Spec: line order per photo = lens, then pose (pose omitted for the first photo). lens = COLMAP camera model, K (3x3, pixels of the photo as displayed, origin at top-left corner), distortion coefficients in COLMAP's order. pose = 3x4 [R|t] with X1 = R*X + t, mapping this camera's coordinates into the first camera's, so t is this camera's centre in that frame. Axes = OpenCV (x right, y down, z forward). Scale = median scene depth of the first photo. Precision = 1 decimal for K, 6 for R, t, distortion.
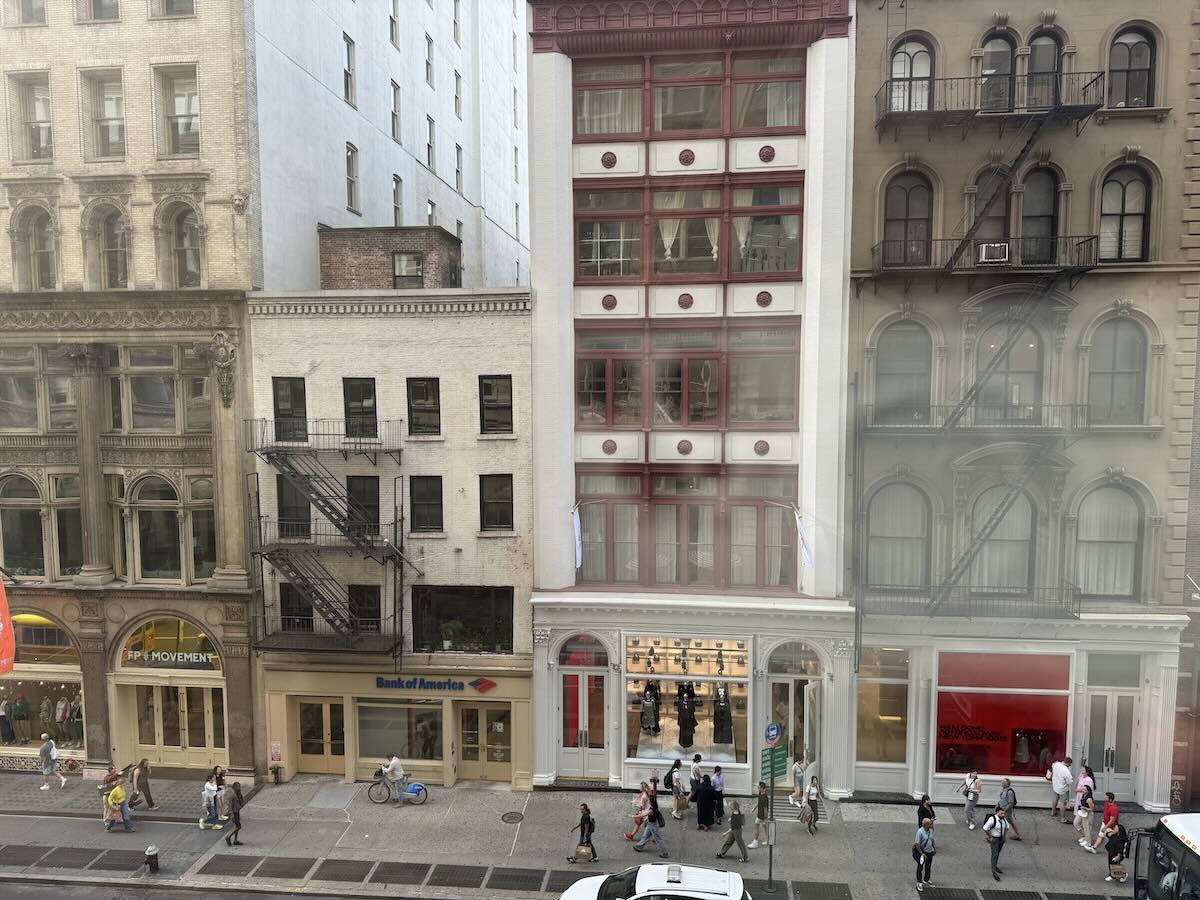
lens RADIAL K [[834.4, 0, 600.0], [0, 834.4, 450.0], [0, 0, 1]] dist [0.034545, -0.001527]
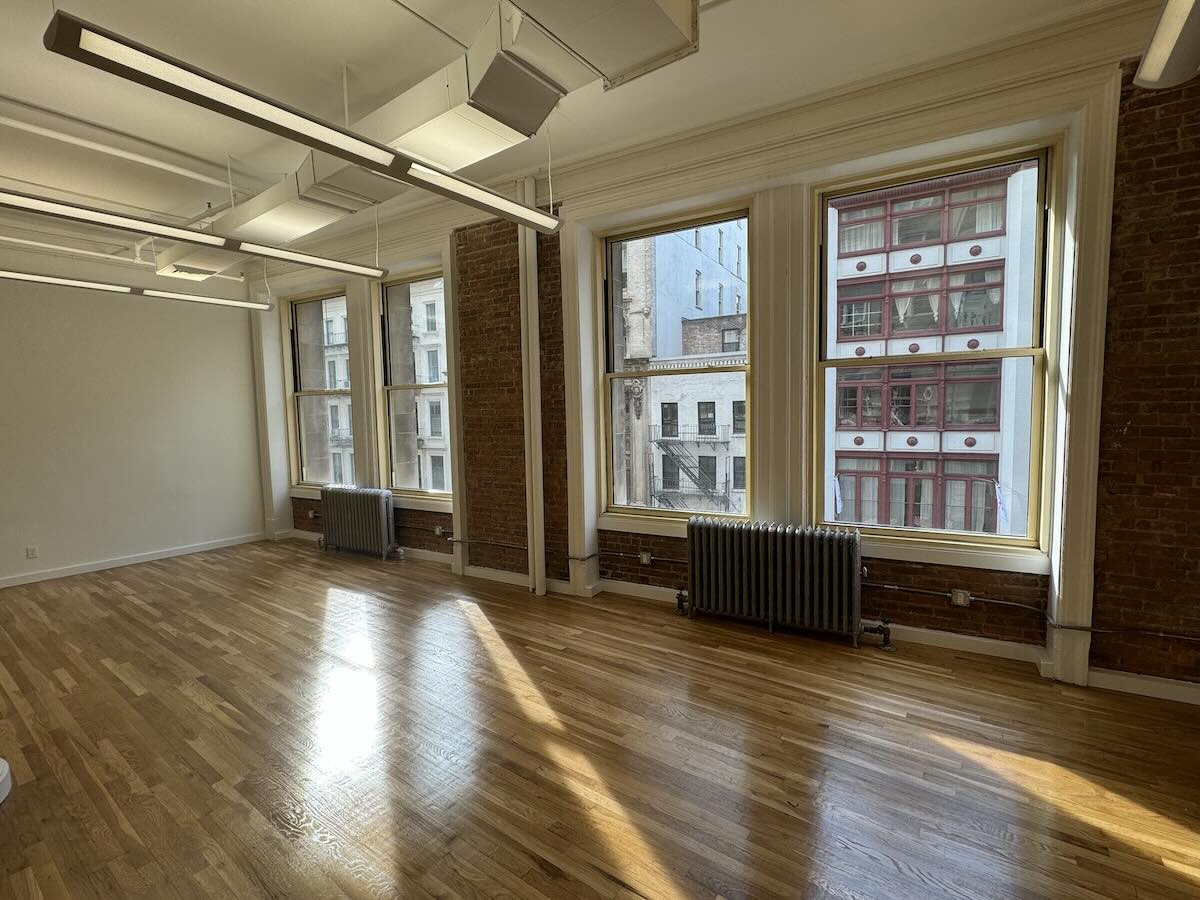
lens RADIAL K [[563.5, 0, 589.1], [0, 563.5, 448.7], [0, 0, 1]] dist [0.001860, 0.000410]
pose [[0.915382, 0.011437, -0.402424, -0.028309], [-0.010666, 0.999934, 0.004156, 0.012910], [0.402445, 0.000488, 0.915444, -0.221605]]
